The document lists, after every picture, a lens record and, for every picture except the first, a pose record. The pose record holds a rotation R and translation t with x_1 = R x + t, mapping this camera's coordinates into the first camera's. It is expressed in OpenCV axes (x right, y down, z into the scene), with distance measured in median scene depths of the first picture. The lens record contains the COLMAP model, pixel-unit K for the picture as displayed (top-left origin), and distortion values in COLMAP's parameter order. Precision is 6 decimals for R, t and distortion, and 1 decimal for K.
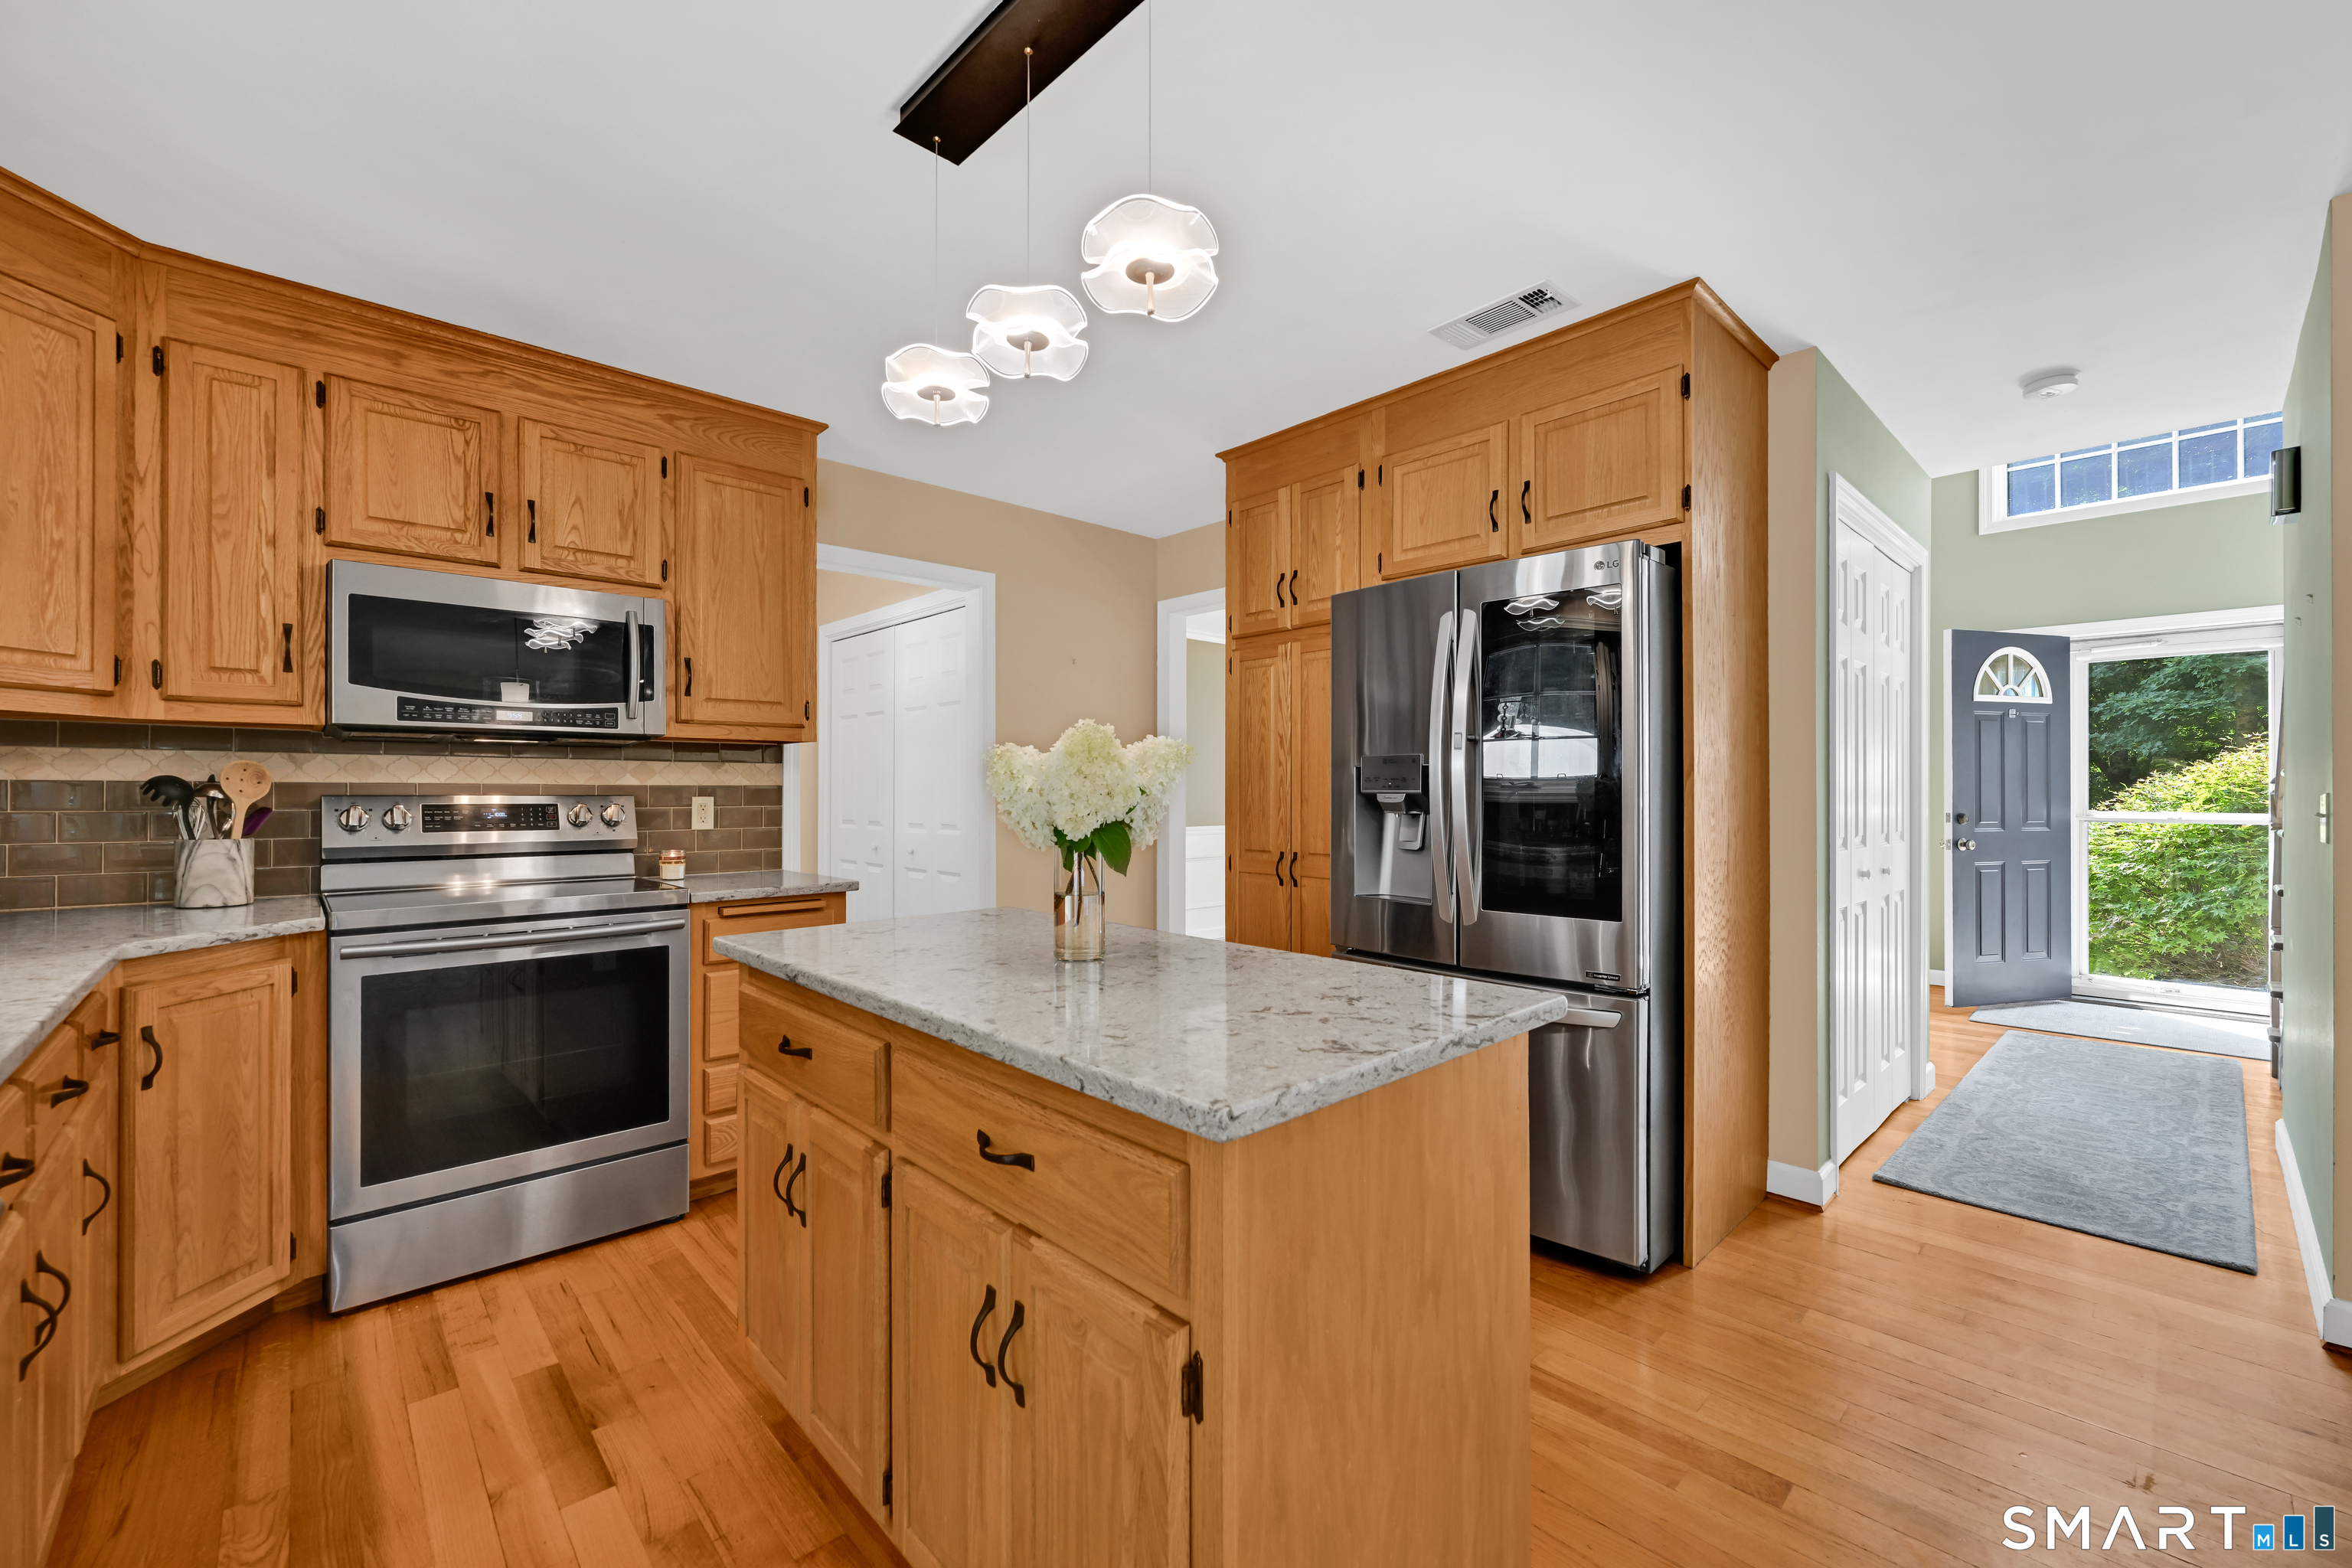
lens RADIAL K [[953.9, 0, 1165.8], [0, 953.9, 798.7], [0, 0, 1]] dist [-0.002403, 0.000473]
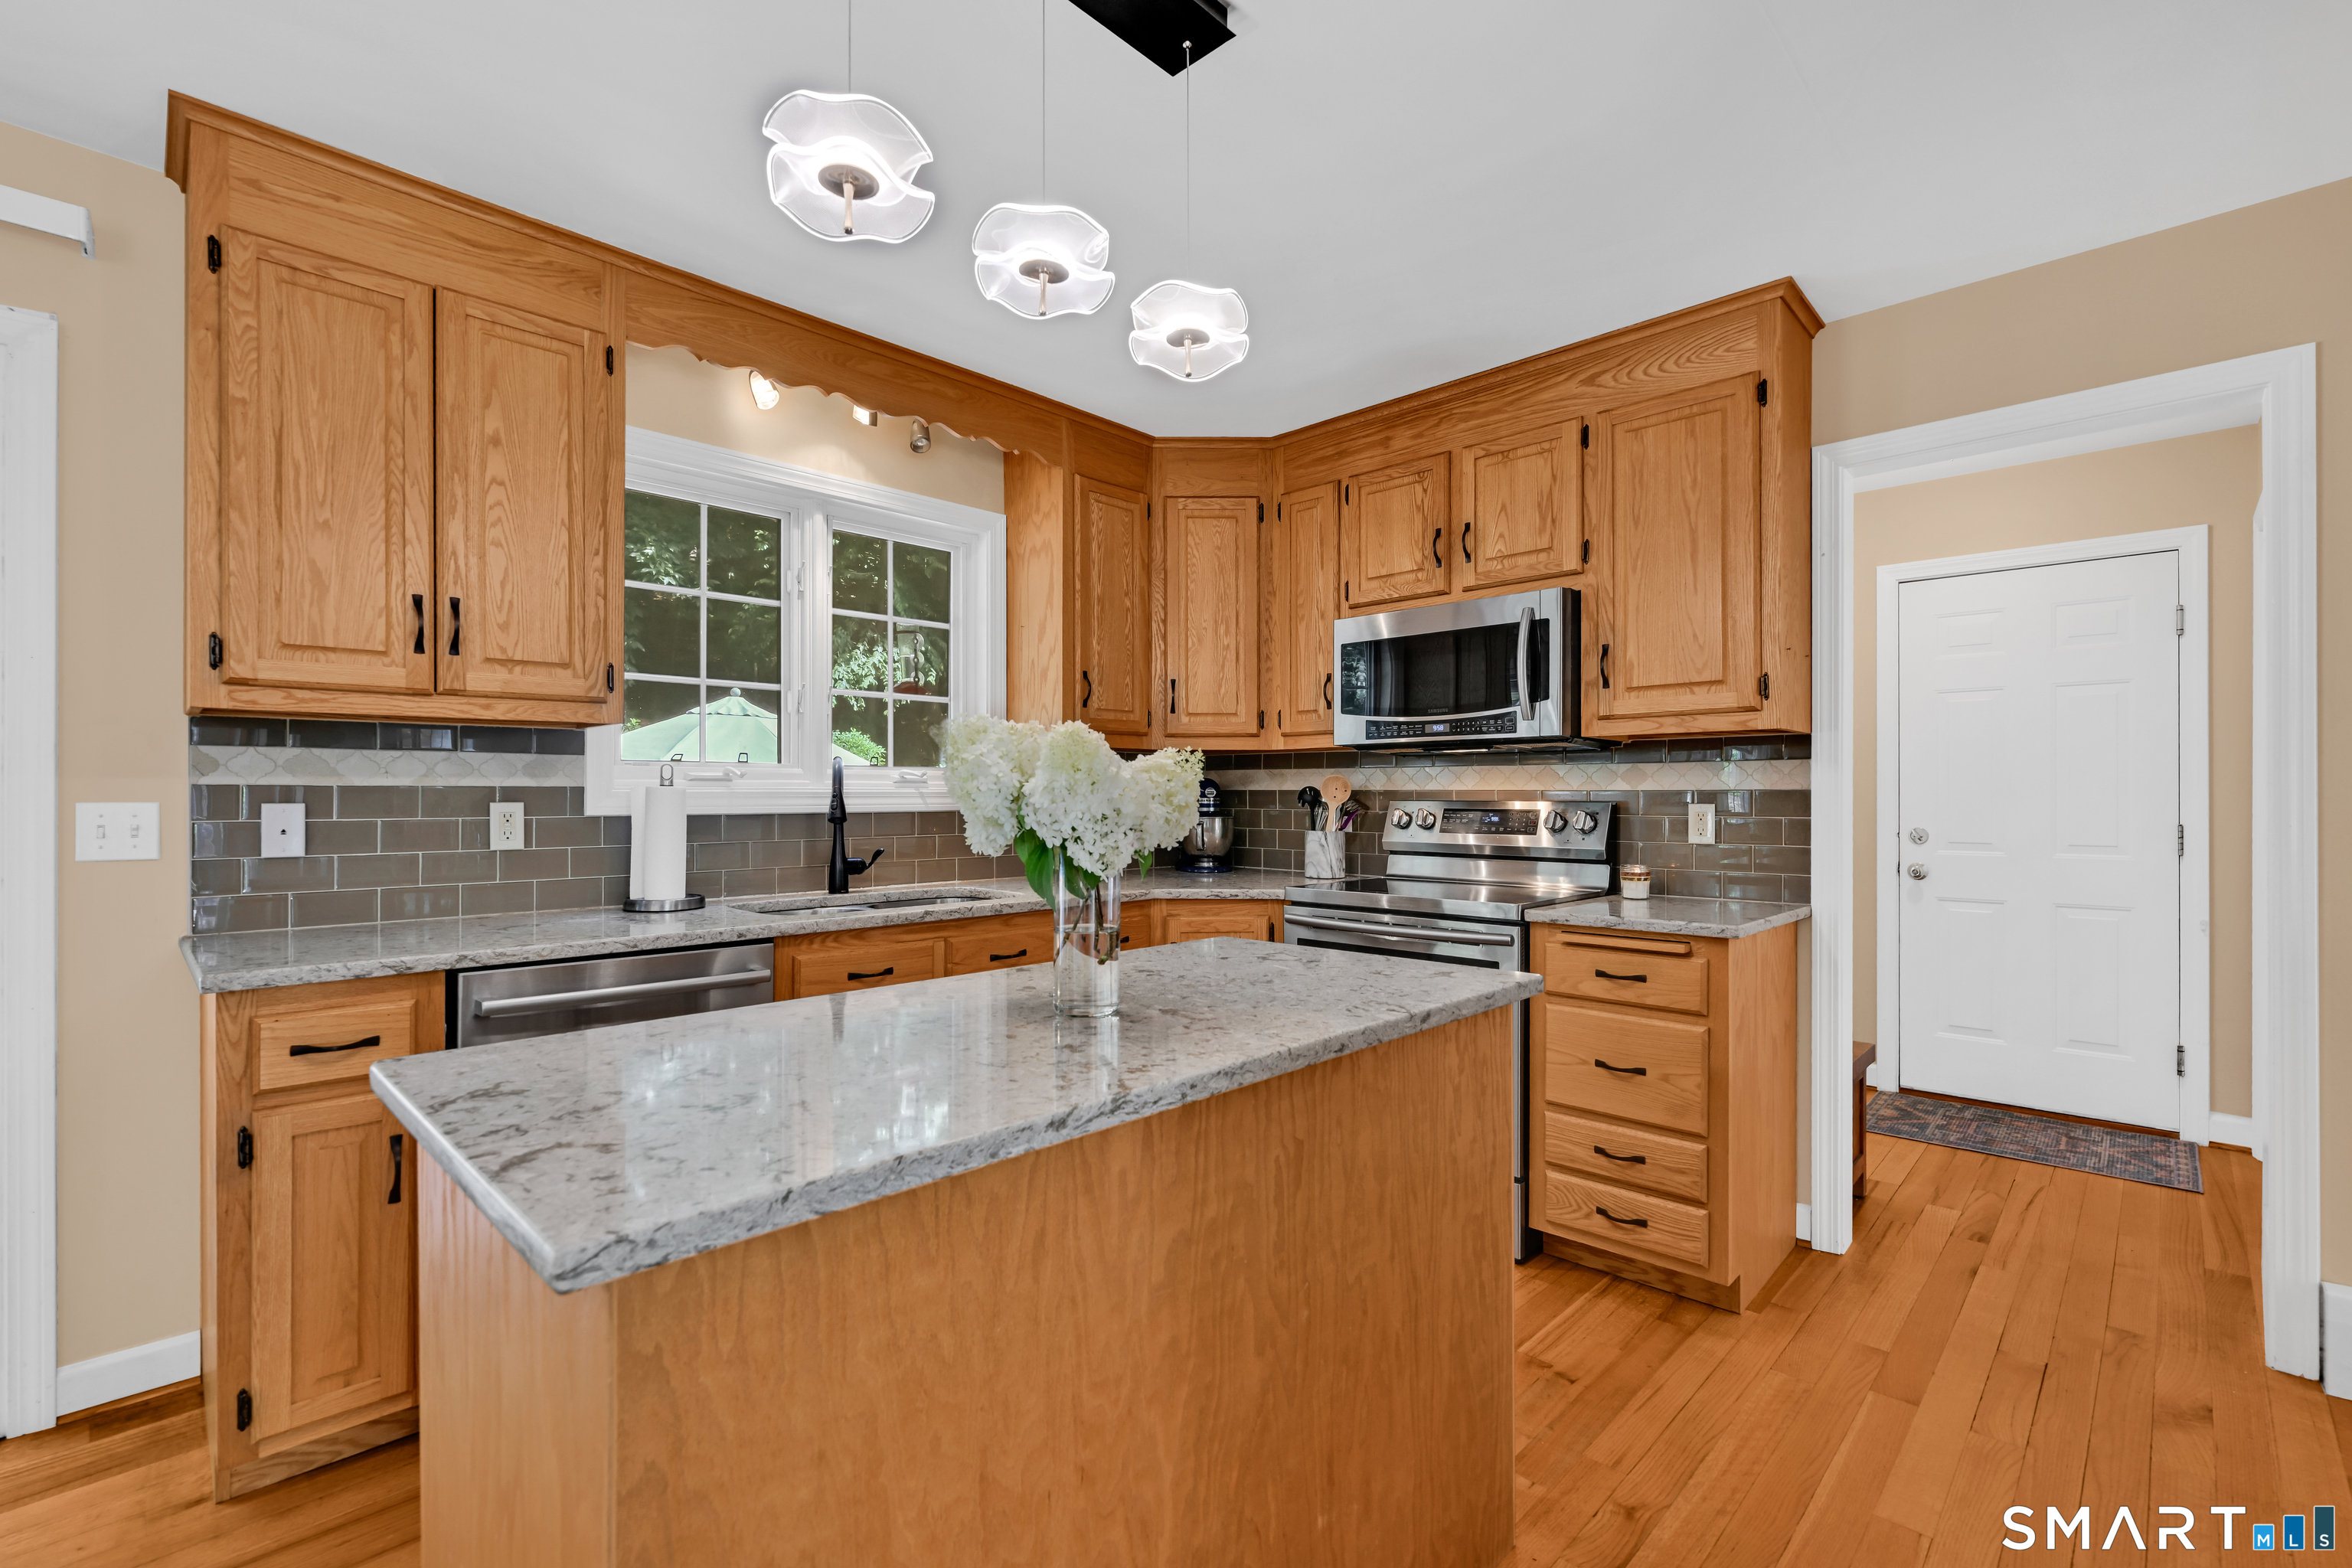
lens RADIAL K [[1030.4, 0, 1189.8], [0, 1030.4, 796.9], [0, 0, 1]] dist [0.000951, 0.000174]
pose [[0.056786, 0.001661, -0.998385, 0.447172], [-0.007139, 0.999974, 0.001258, -0.007421], [0.998361, 0.007056, 0.056797, 0.609777]]
